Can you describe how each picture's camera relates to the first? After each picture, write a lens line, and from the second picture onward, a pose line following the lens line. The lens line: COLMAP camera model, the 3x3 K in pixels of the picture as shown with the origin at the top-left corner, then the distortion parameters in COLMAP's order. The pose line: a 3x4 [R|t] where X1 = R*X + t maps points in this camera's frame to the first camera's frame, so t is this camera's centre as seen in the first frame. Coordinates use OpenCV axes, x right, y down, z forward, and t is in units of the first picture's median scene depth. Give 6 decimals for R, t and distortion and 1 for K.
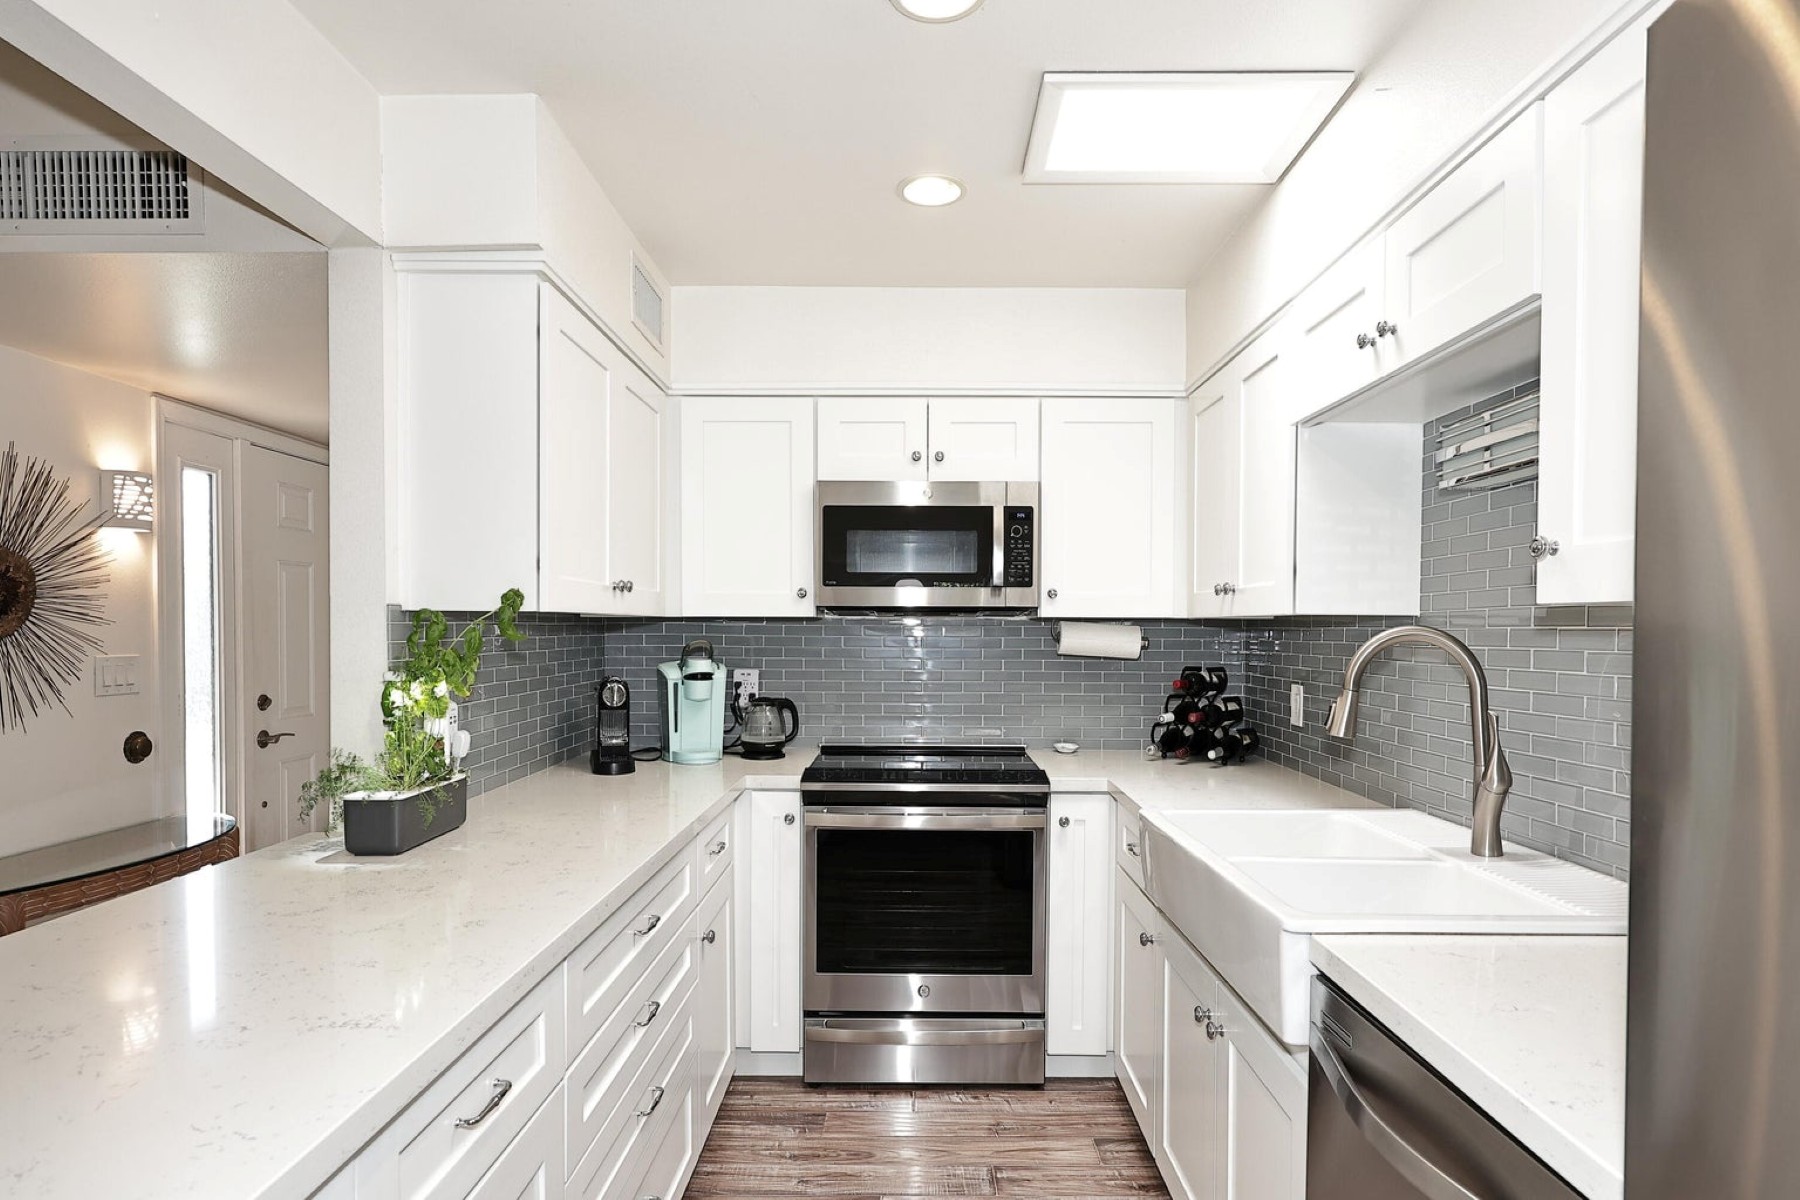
lens RADIAL K [[939.9, 0, 911.2], [0, 939.9, 643.5], [0, 0, 1]] dist [0.005168, -0.000043]
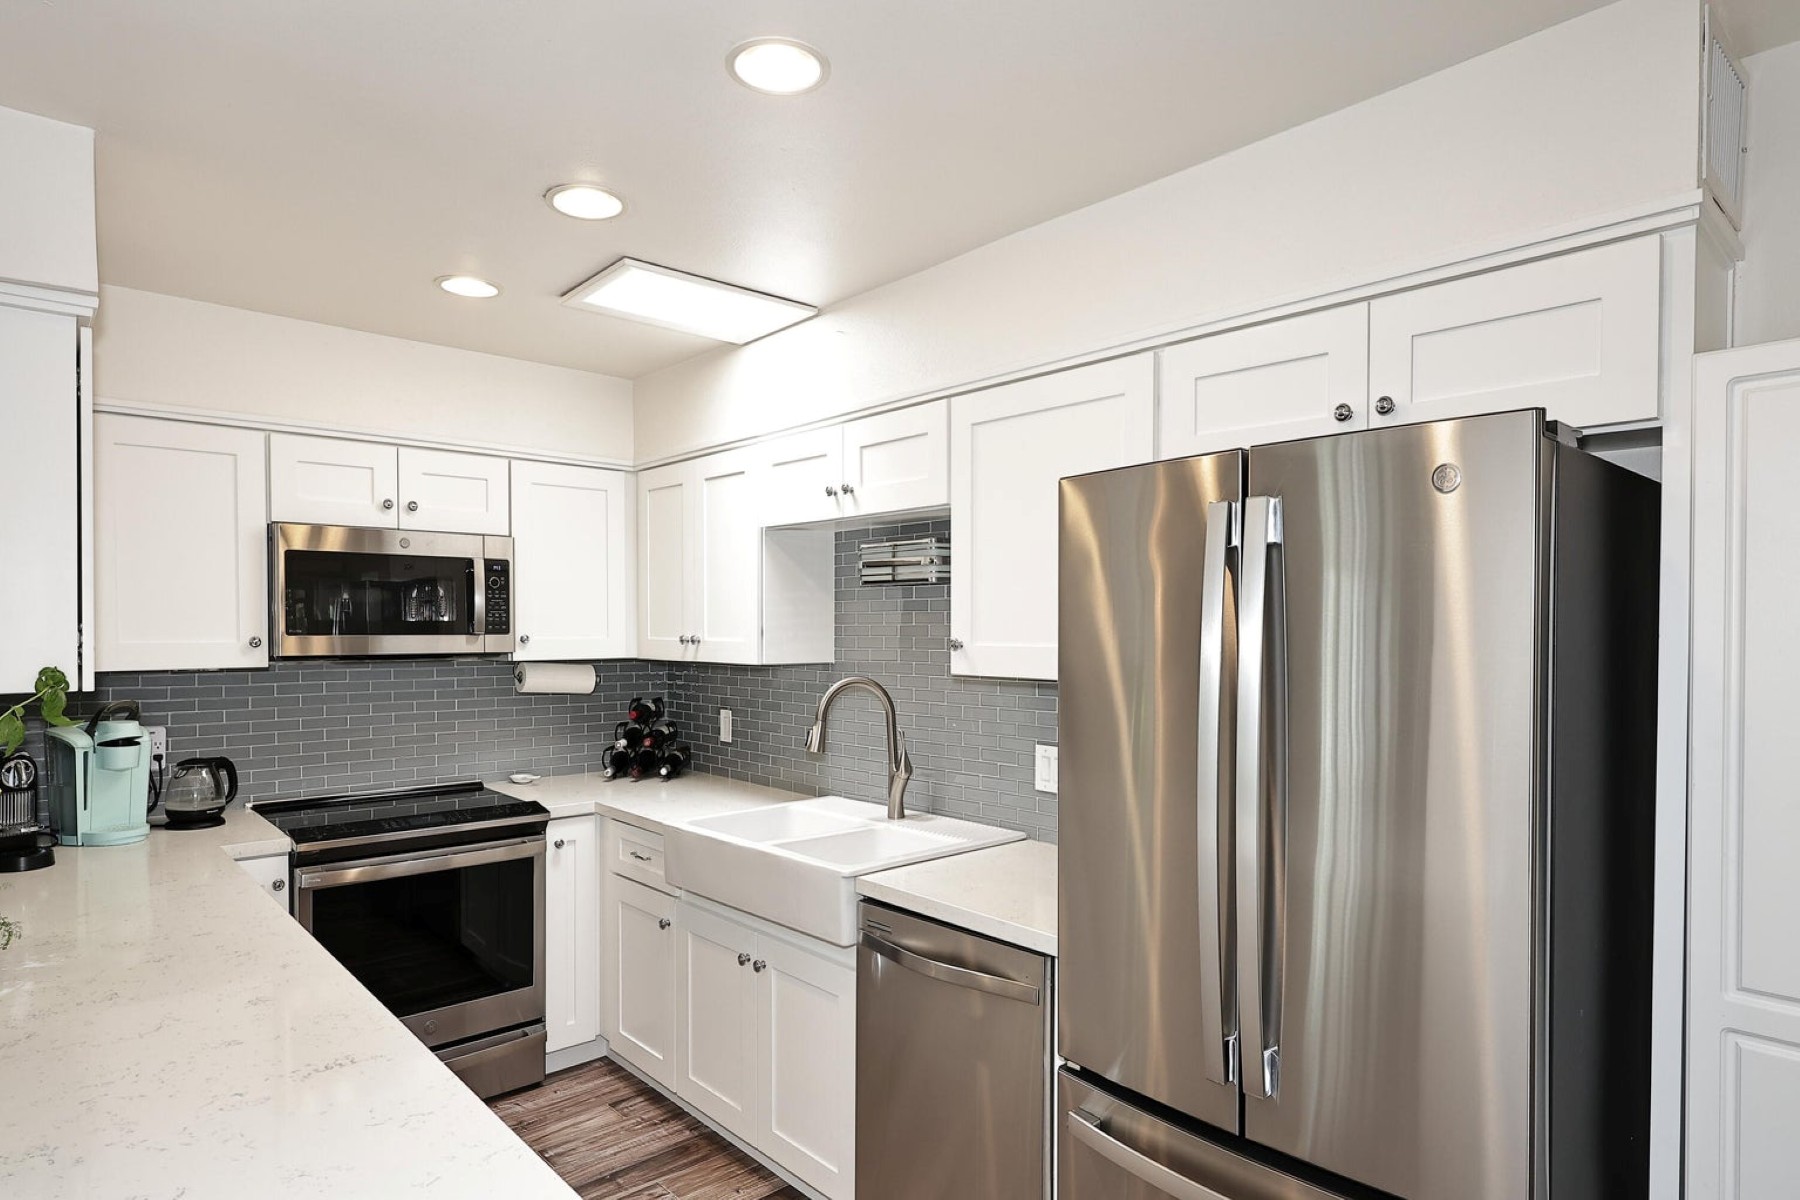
lens RADIAL K [[1010.1, 0, 909.1], [0, 1010.1, 633.2], [0, 0, 1]] dist [0.007097, 0.002024]
pose [[0.735881, -0.008899, 0.677052, -0.323998], [0.012843, 0.999917, -0.000817, -0.054427], [-0.676989, 0.009297, 0.735934, -0.174012]]
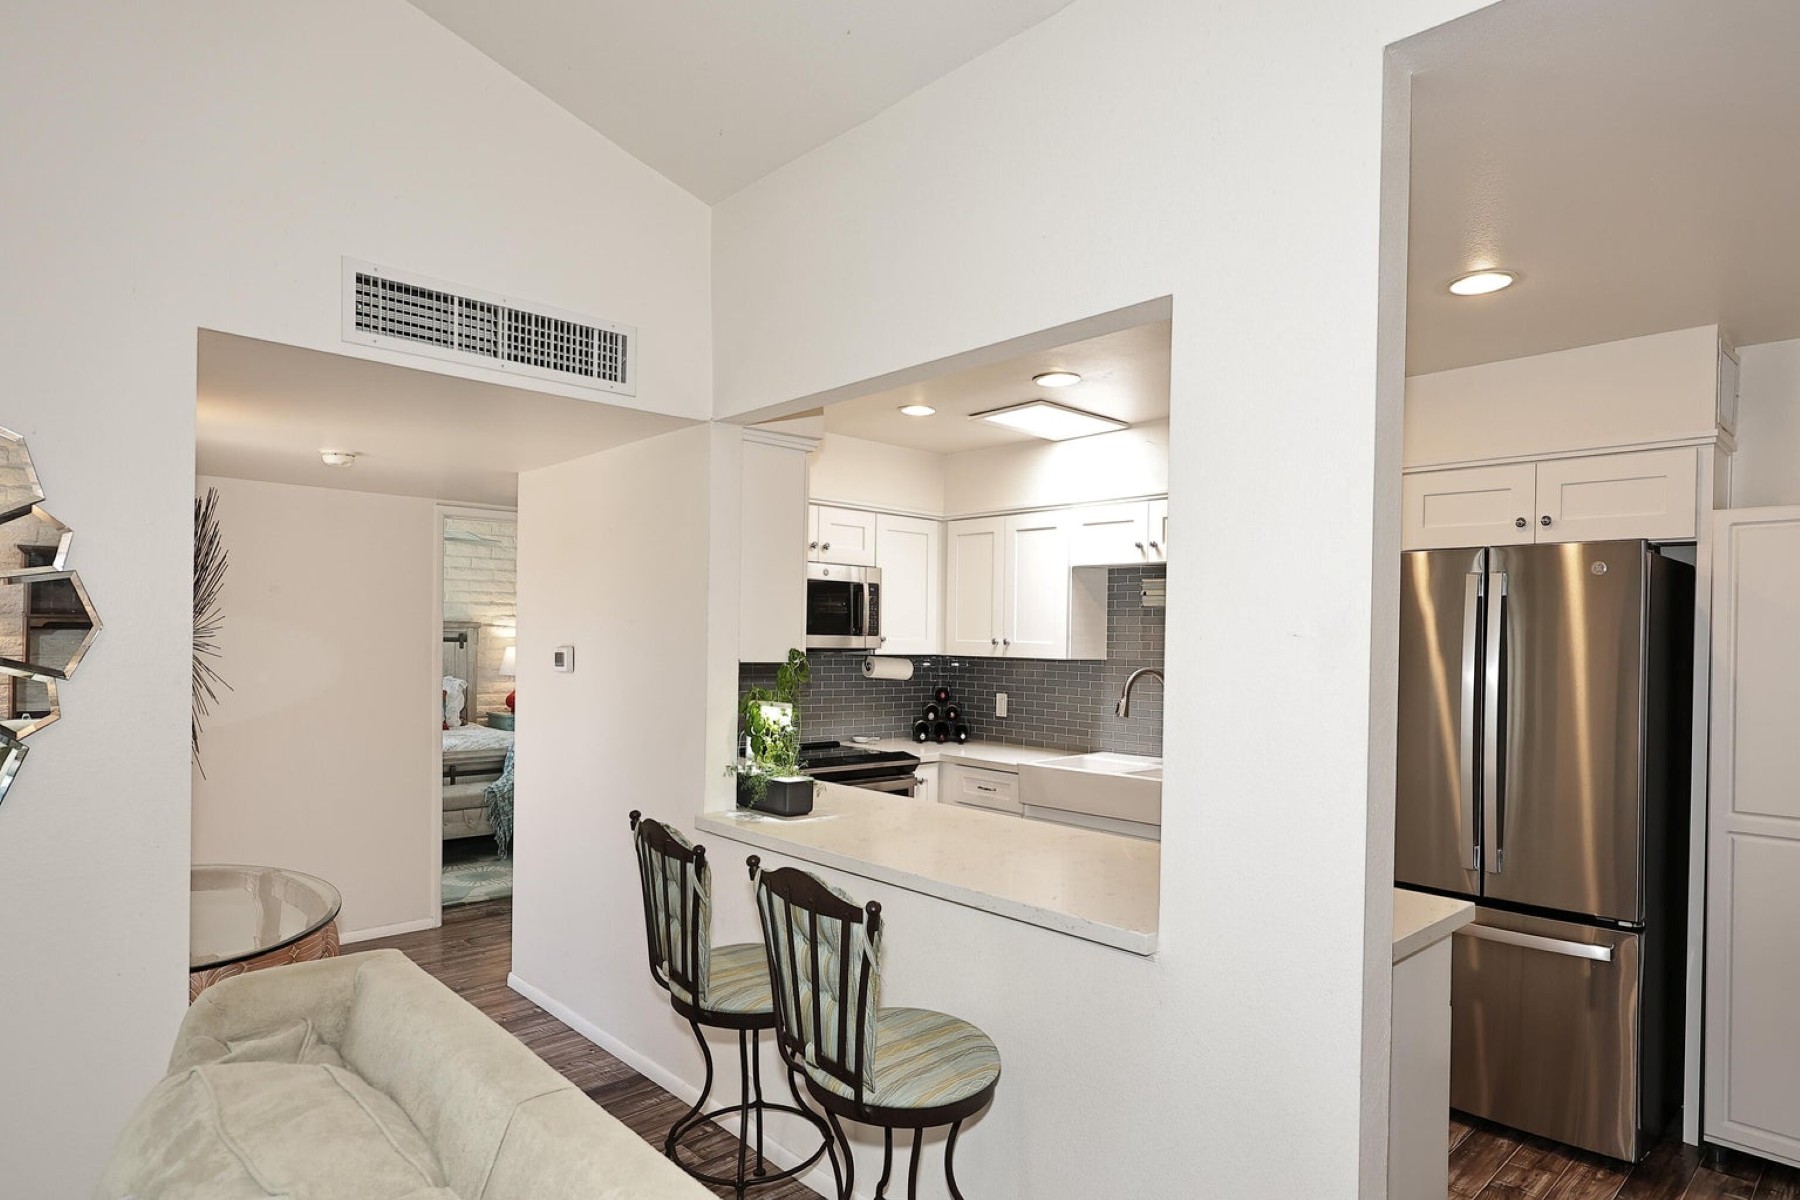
lens RADIAL K [[1010.1, 0, 913.8], [0, 1010.1, 630.1], [0, 0, 1]] dist [0.007097, 0.002024]
pose [[0.727295, 0.013176, 0.686198, -0.982050], [-0.004172, 0.999882, -0.014777, -0.045227], [-0.686312, 0.007885, 0.727264, -0.258829]]
